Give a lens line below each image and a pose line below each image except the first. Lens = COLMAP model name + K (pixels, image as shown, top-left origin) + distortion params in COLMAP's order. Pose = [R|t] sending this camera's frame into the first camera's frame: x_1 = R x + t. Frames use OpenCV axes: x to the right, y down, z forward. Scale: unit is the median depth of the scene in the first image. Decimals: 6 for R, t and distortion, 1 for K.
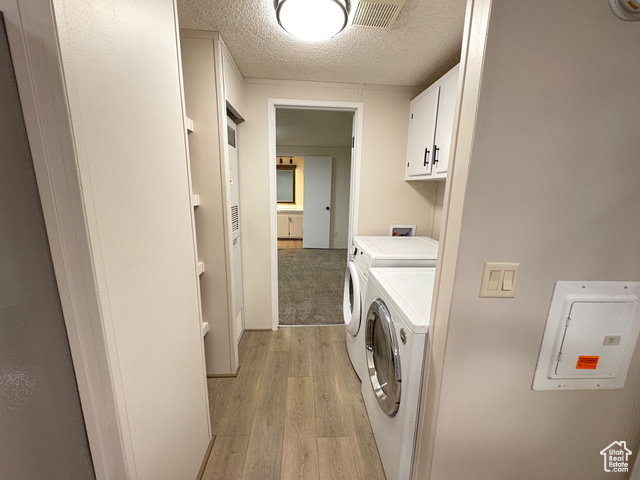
lens RADIAL K [[254.5, 0, 322.2], [0, 254.5, 240.7], [0, 0, 1]] dist [-0.001822, 0.000652]
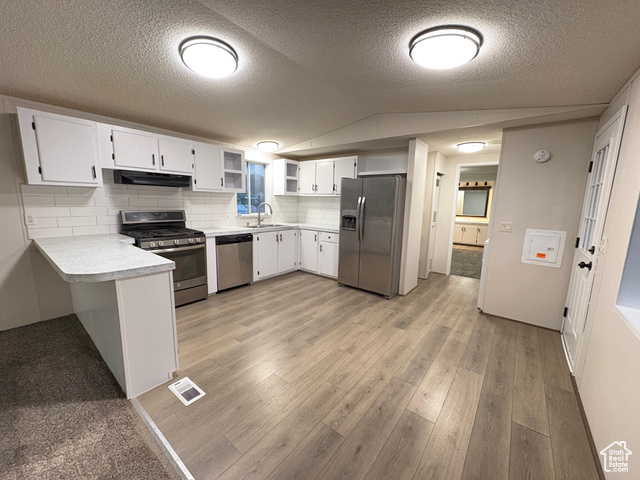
lens RADIAL K [[254.5, 0, 320.8], [0, 254.5, 240.0], [0, 0, 1]] dist [-0.001822, 0.000652]
pose [[0.736060, 0.096174, -0.670050, 0.229254], [-0.142482, 0.989692, -0.014466, 0.149063], [0.661751, 0.106118, 0.742175, -0.677879]]
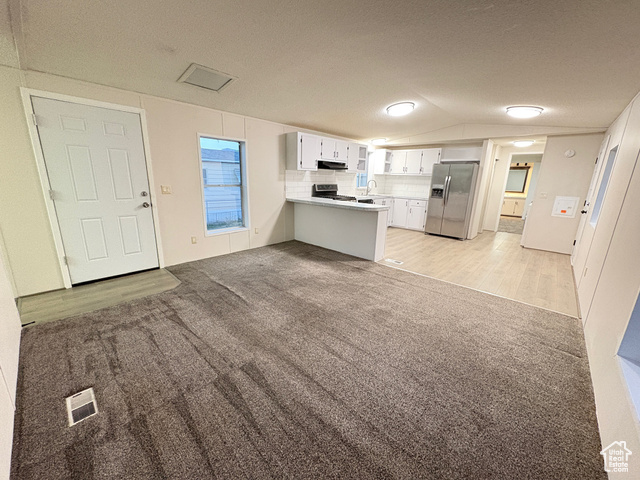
lens RADIAL K [[254.5, 0, 321.3], [0, 254.5, 240.7], [0, 0, 1]] dist [-0.001822, 0.000652]
pose [[0.684600, 0.172428, -0.708231, 0.298752], [-0.158389, 0.983592, 0.086365, 0.302345], [0.711503, 0.053051, 0.700678, -1.385354]]
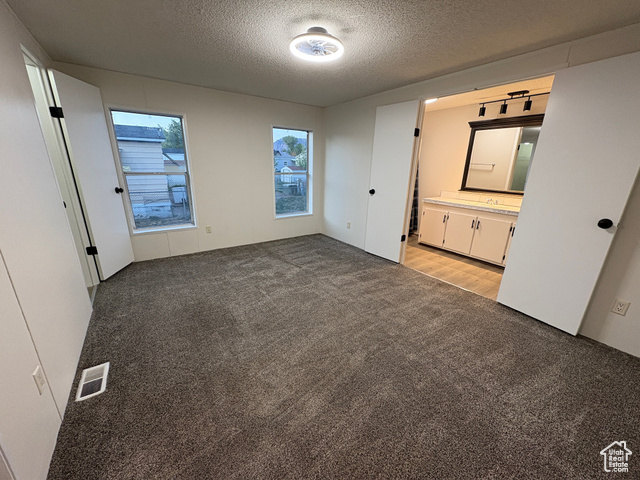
lens RADIAL K [[254.5, 0, 319.8], [0, 254.5, 241.1], [0, 0, 1]] dist [-0.001822, 0.000652]
pose [[0.510186, 0.242540, -0.825157, 0.143780], [-0.184576, 0.967936, 0.170386, -0.124898], [0.840025, 0.065375, 0.538595, 0.694913]]
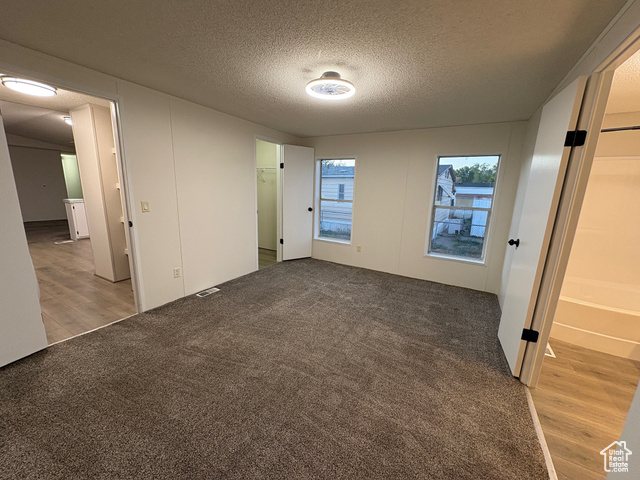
lens RADIAL K [[254.5, 0, 318.2], [0, 254.5, 240.2], [0, 0, 1]] dist [-0.001822, 0.000652]
pose [[-0.562292, 0.127532, -0.817046, 0.137452], [-0.211776, 0.932879, 0.291356, -0.242734], [0.799362, 0.336858, -0.497542, 1.224599]]
